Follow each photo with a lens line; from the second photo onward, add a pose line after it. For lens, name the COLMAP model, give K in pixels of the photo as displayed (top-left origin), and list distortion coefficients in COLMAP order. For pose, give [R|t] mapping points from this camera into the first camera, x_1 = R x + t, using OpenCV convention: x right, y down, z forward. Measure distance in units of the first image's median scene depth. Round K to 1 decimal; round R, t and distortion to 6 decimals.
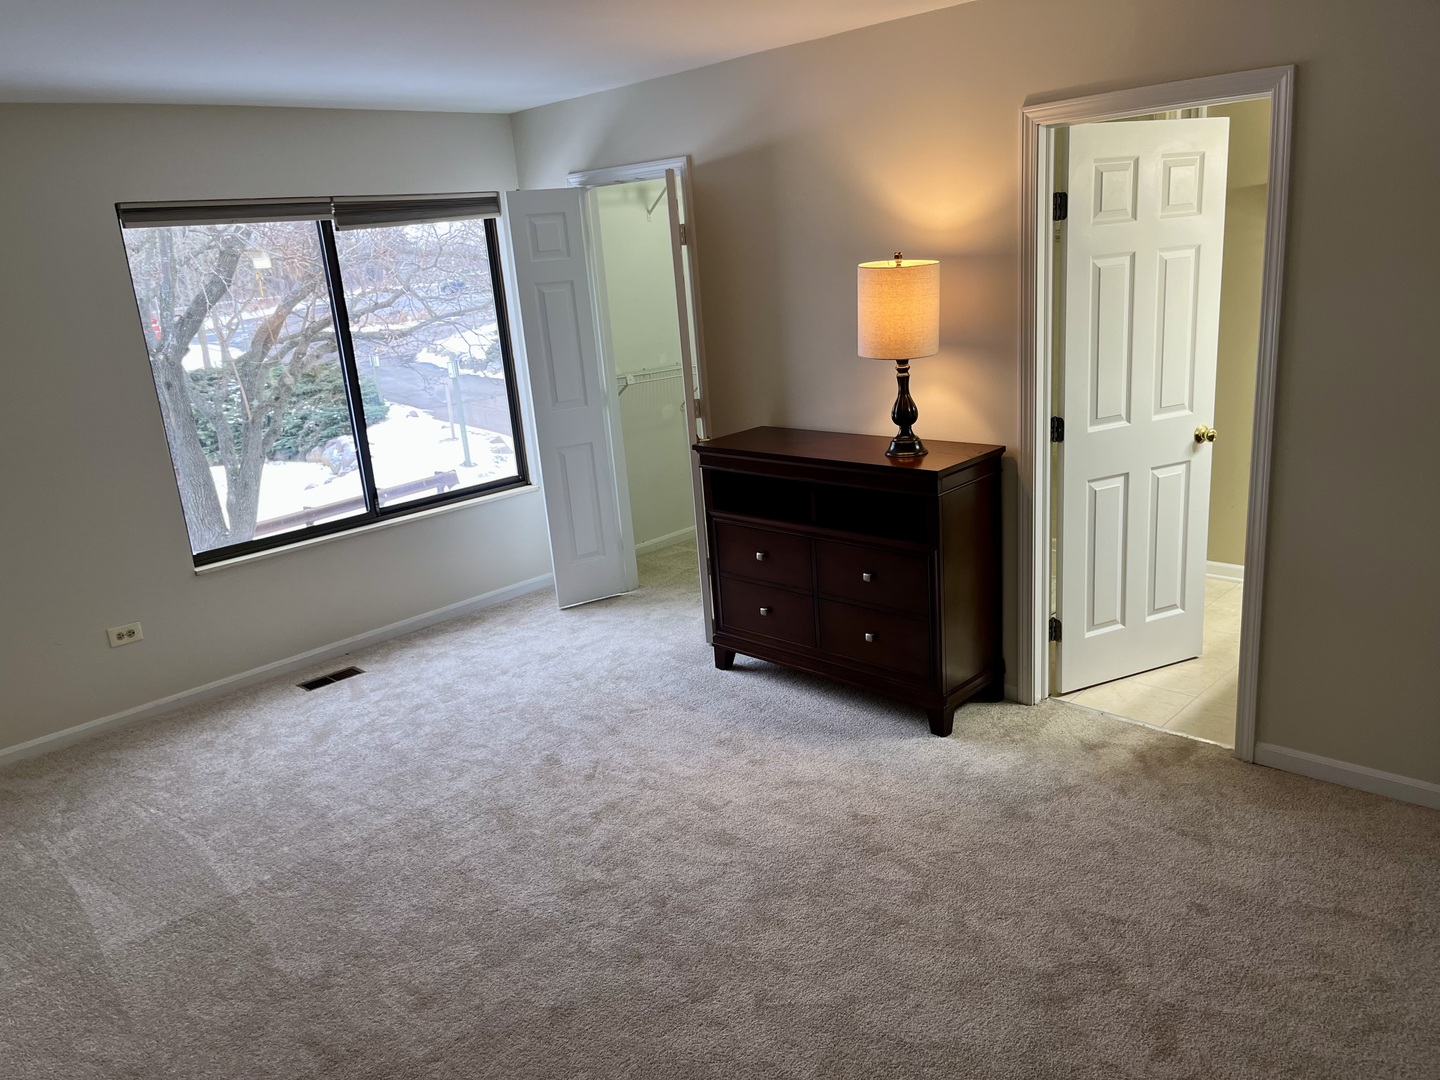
lens RADIAL K [[1087.2, 0, 725.7], [0, 1087.2, 543.3], [0, 0, 1]] dist [0.060782, -0.086980]
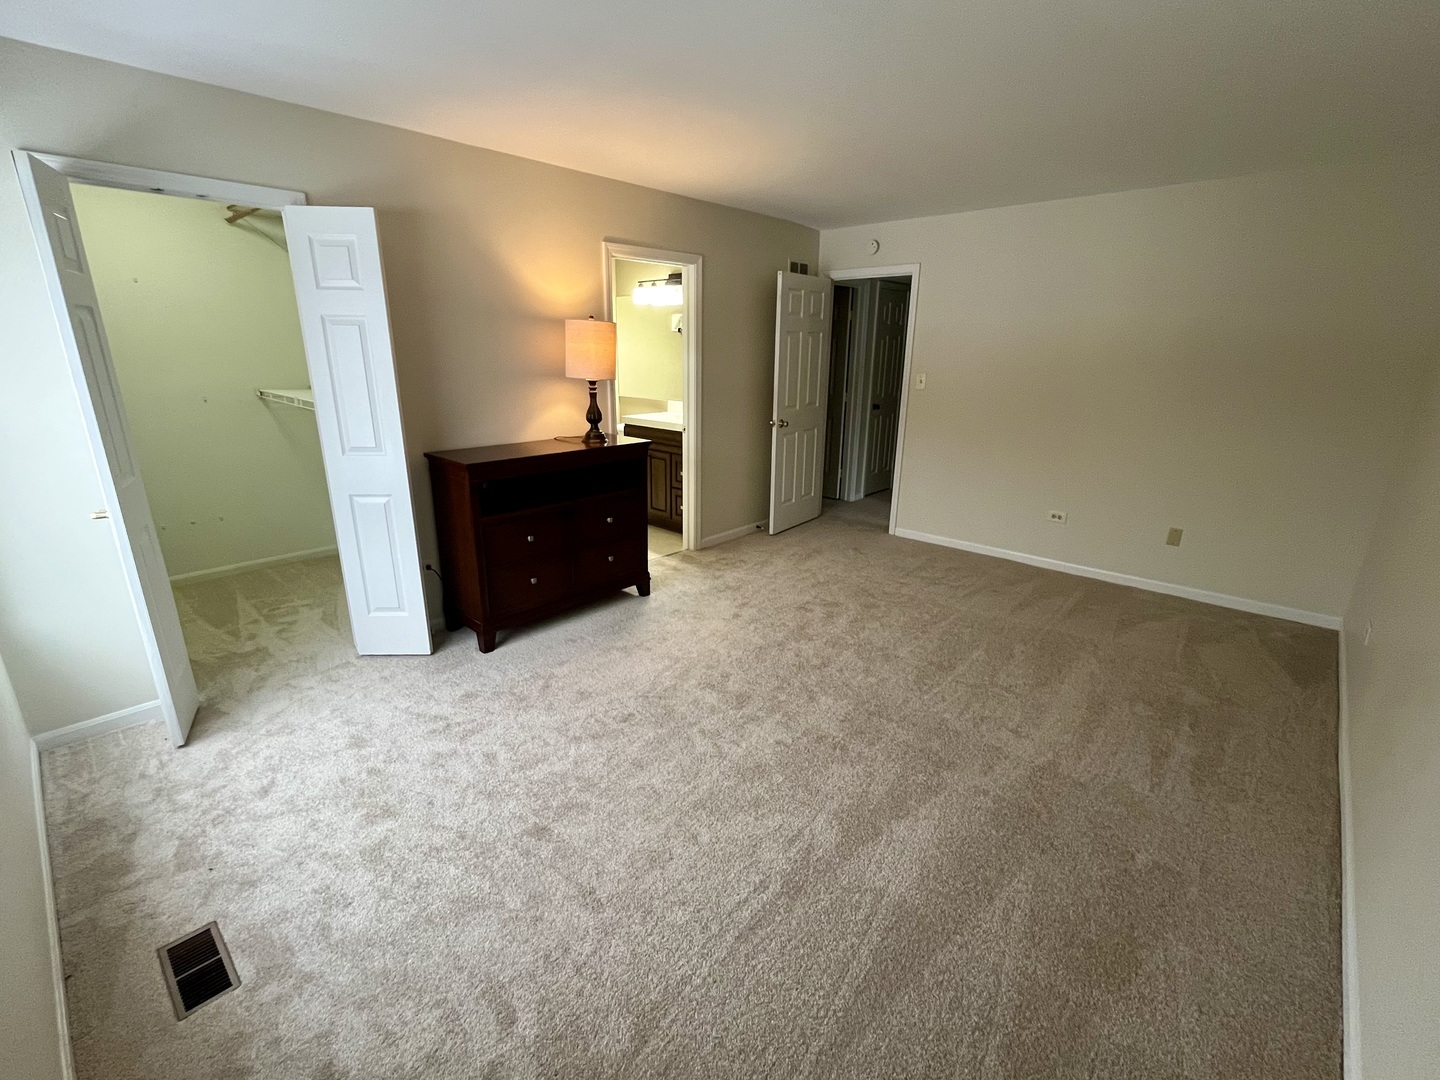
lens RADIAL K [[637.7, 0, 720.0], [0, 637.7, 540.0], [0, 0, 1]] dist [-0.002333, -0.000044]
pose [[-0.044675, -0.214379, 0.975728, -0.789027], [0.255278, 0.941828, 0.218618, -0.103667], [-0.965835, 0.258848, 0.012650, 0.842673]]
